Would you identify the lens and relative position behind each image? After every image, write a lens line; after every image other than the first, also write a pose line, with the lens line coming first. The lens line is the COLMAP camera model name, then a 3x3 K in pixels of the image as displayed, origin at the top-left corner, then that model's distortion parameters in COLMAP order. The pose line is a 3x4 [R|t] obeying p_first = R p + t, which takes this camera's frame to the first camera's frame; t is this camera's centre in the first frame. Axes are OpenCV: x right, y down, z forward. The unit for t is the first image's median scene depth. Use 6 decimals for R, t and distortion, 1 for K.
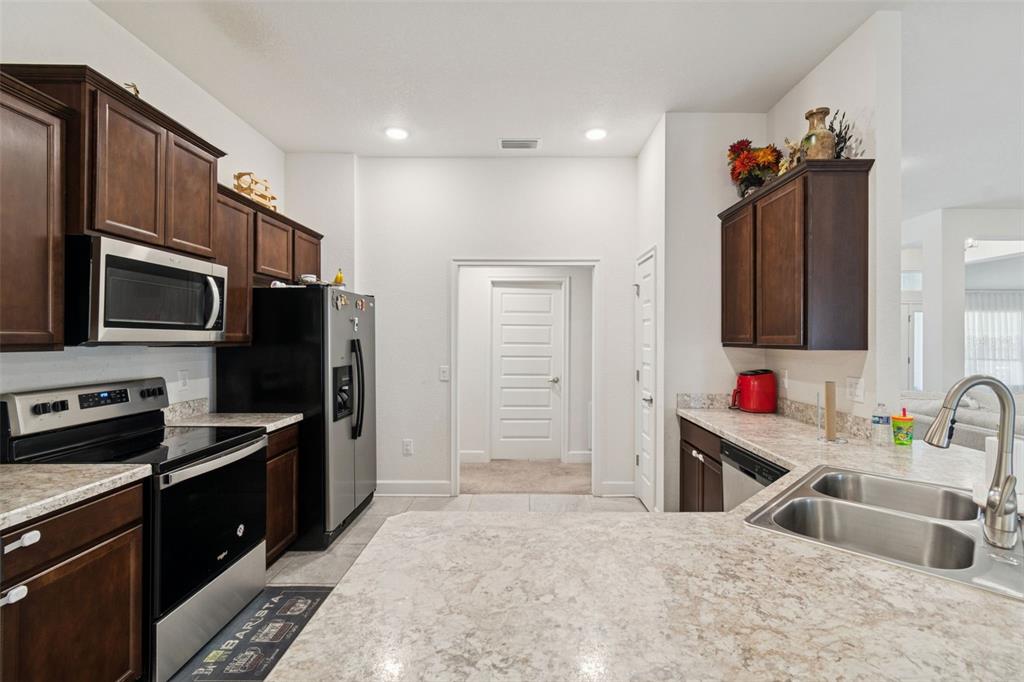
lens RADIAL K [[461.9, 0, 525.3], [0, 461.9, 339.1], [0, 0, 1]] dist [0.002057, -0.000087]
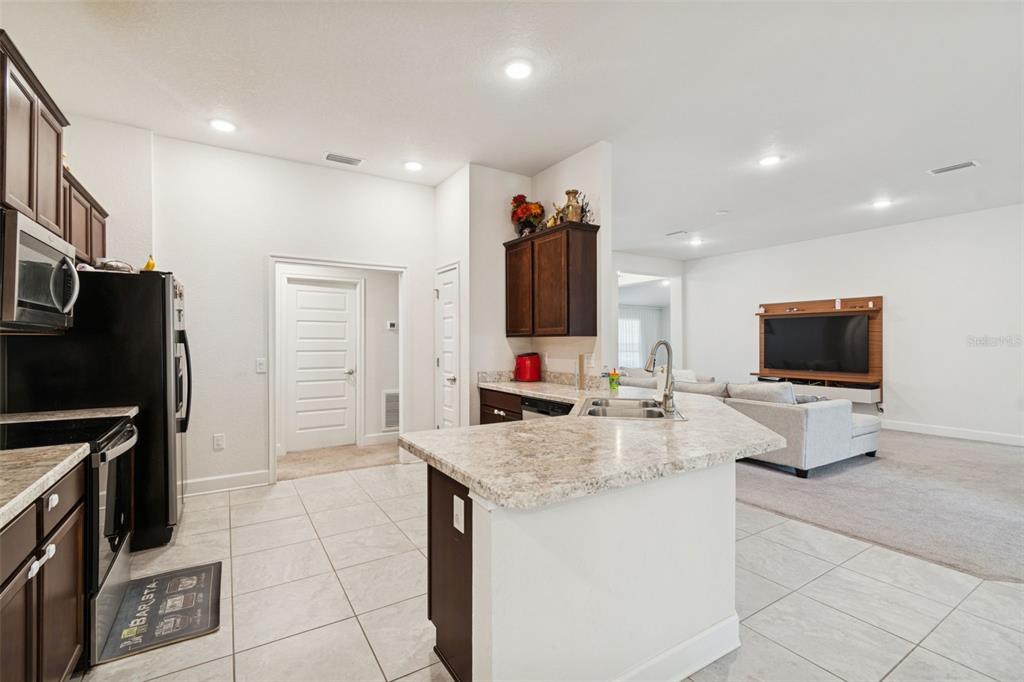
lens RADIAL K [[455.3, 0, 506.8], [0, 455.3, 341.3], [0, 0, 1]] dist [0.001449, -0.000095]
pose [[0.850208, -0.003821, 0.526433, -0.350516], [0.004709, 0.999989, -0.000346, 0.033576], [-0.526426, 0.002773, 0.850217, -0.210390]]
